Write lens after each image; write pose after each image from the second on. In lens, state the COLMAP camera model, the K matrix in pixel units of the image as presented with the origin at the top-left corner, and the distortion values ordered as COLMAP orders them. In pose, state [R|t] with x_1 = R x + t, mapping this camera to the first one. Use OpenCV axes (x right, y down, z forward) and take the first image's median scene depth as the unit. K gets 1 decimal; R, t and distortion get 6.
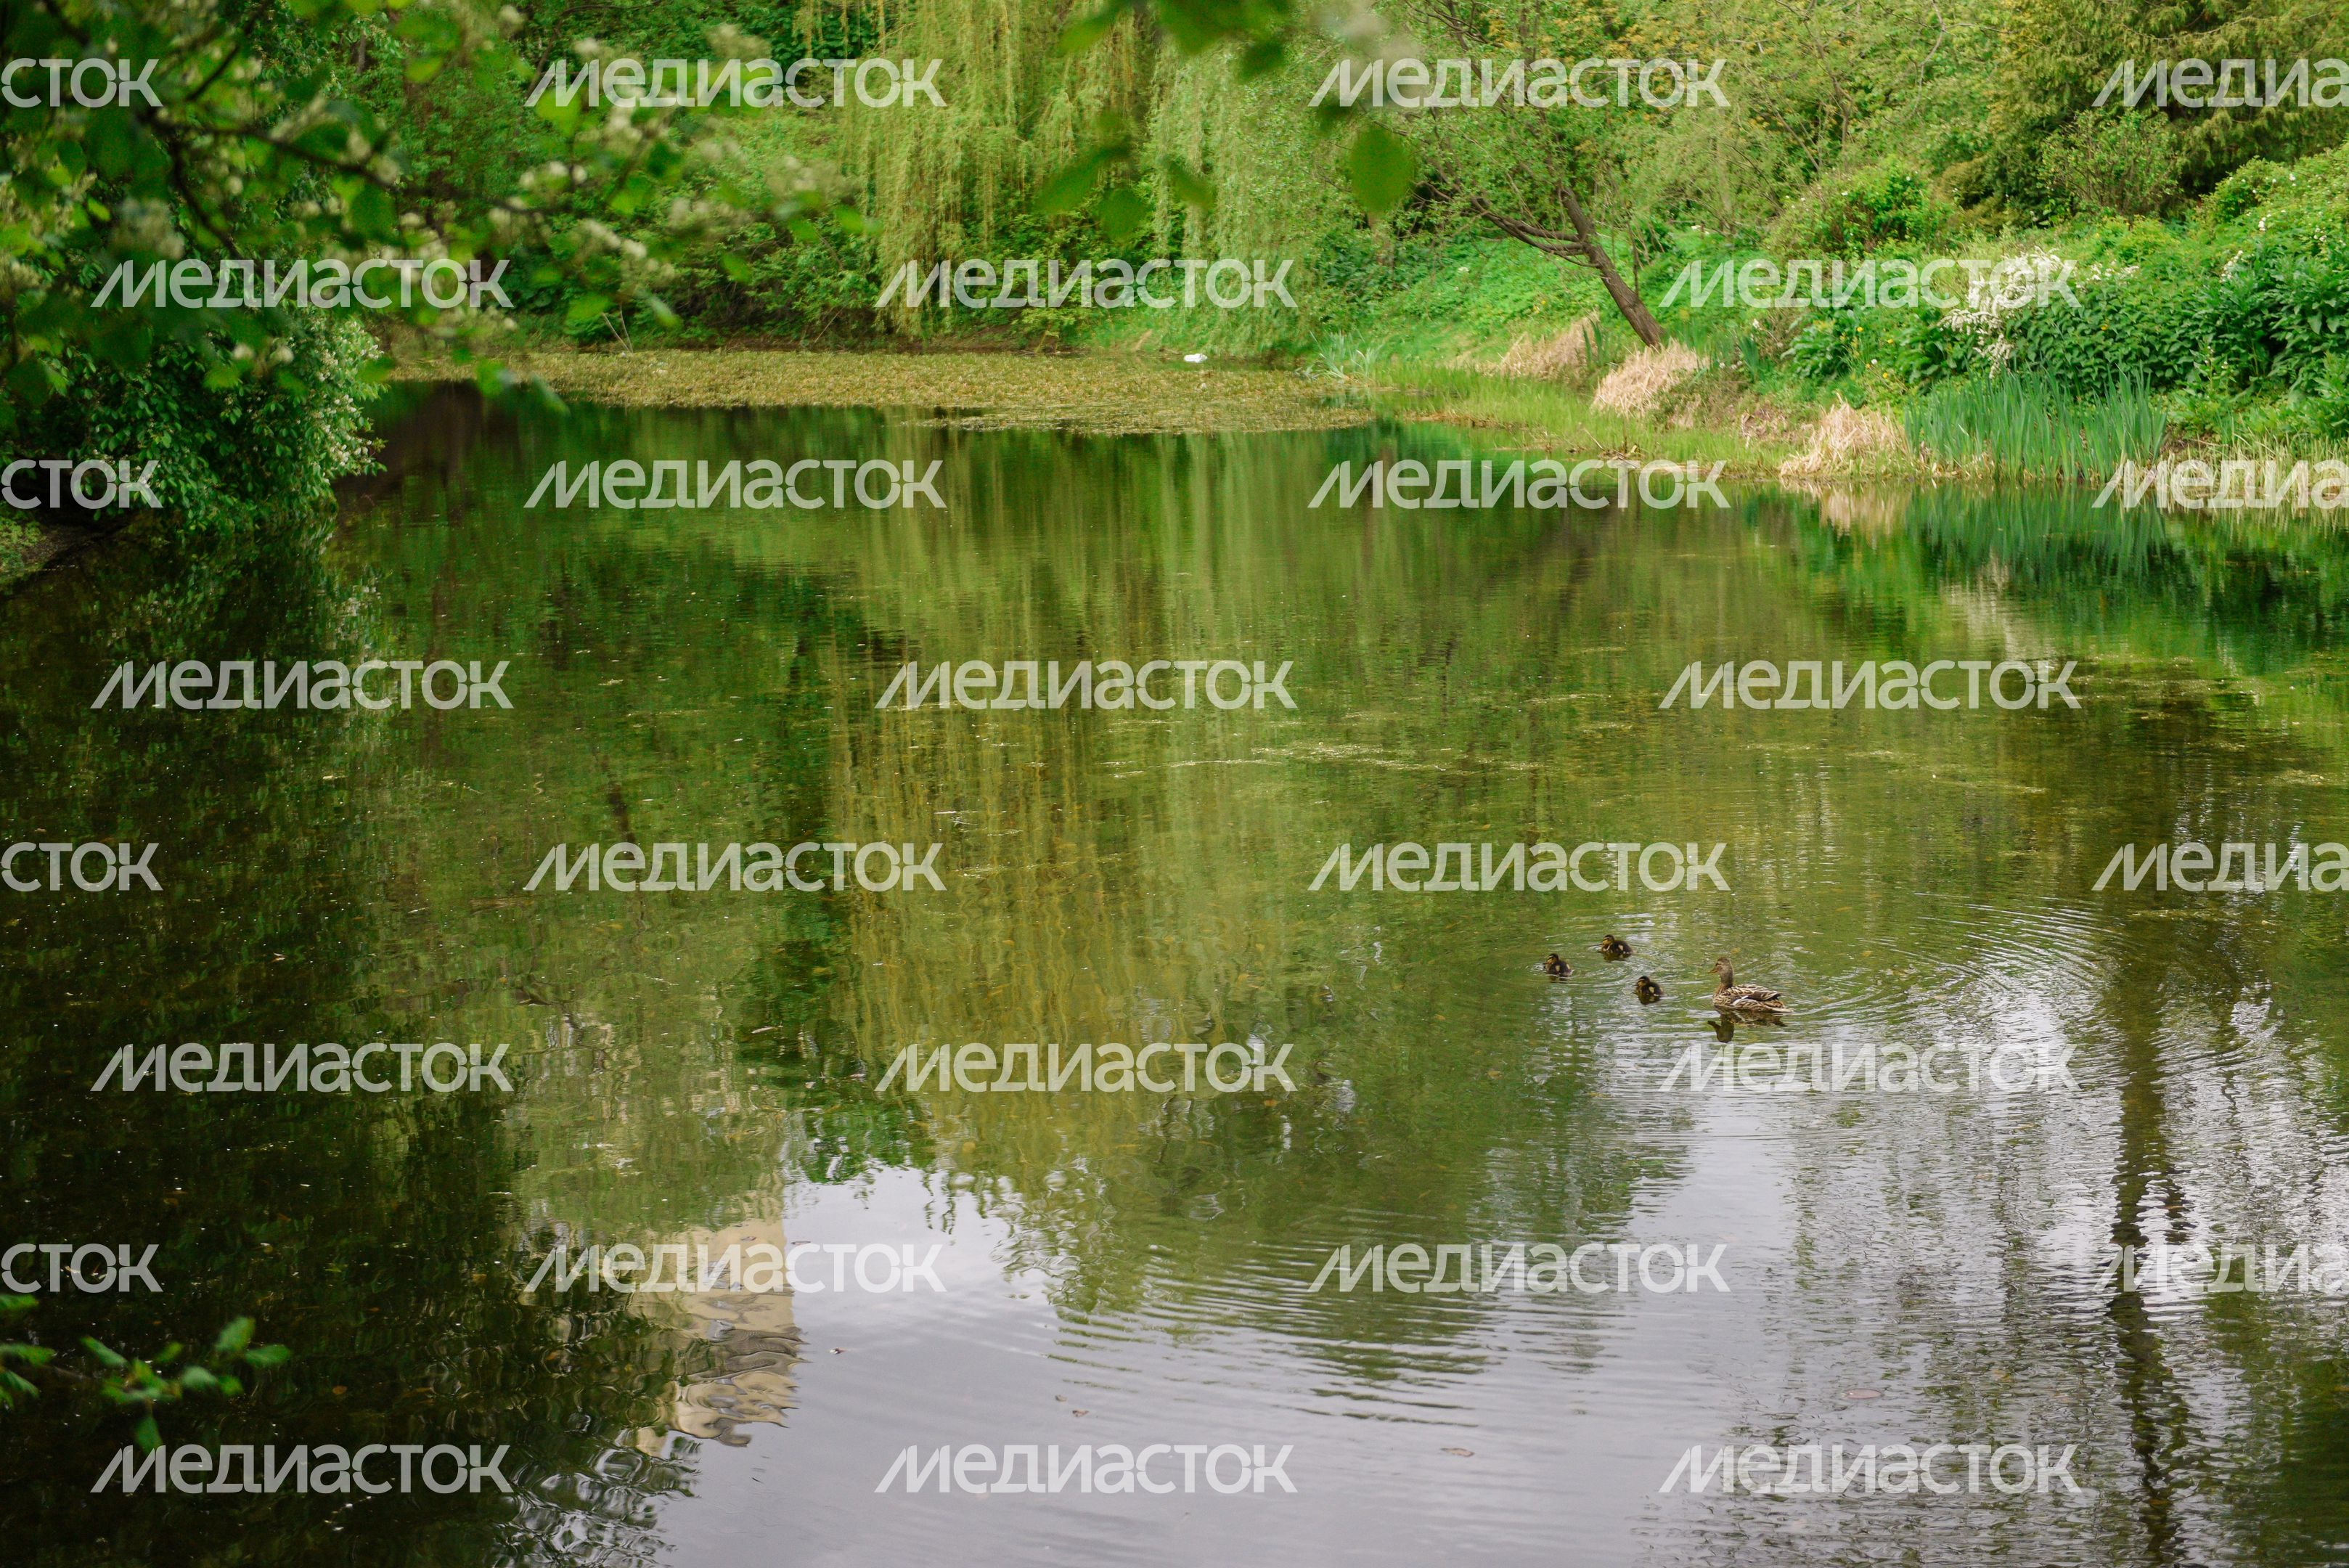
lens RADIAL K [[3892.9, 0, 1176.1], [0, 3892.9, 781.4], [0, 0, 1]] dist [0.014744, 0.000000]
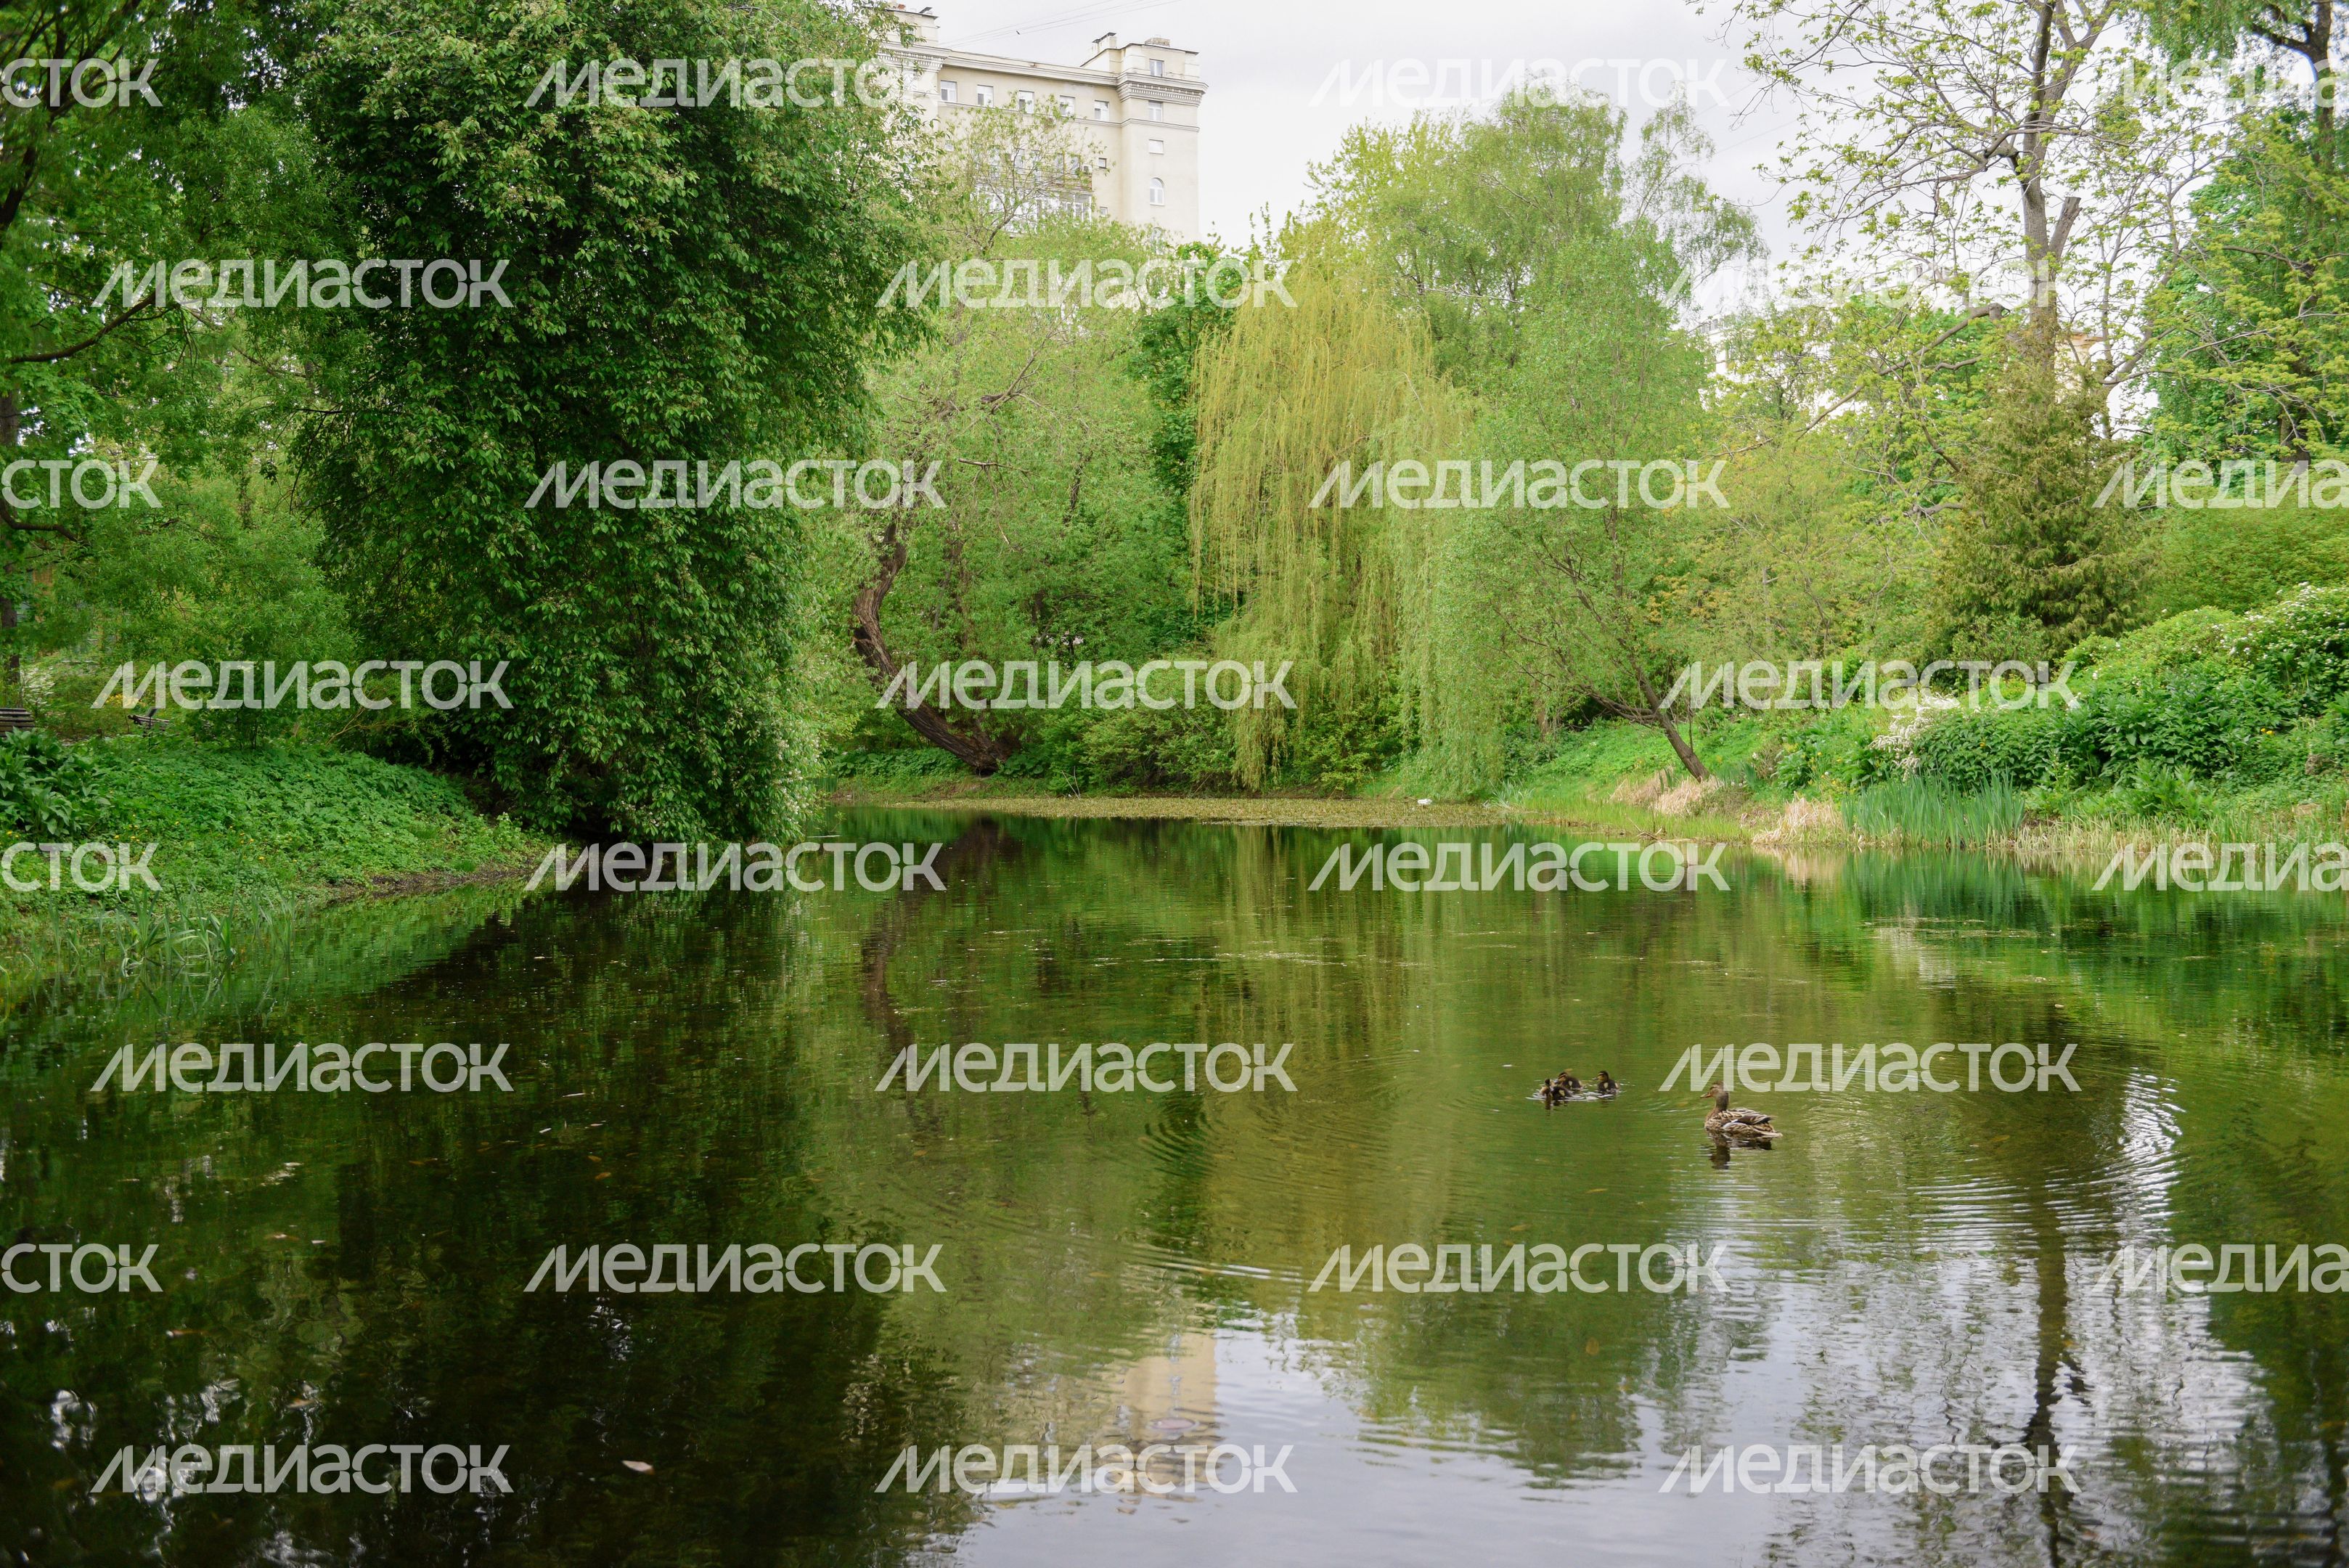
lens RADIAL K [[2371.0, 0, 1159.4], [0, 2371.0, 825.4], [0, 0, 1]] dist [0.030055, 0.000000]
pose [[0.991870, 0.016639, -0.126159, 0.045679], [-0.030309, 0.993773, -0.107224, 0.016776], [0.123589, 0.110176, 0.986198, 0.091238]]
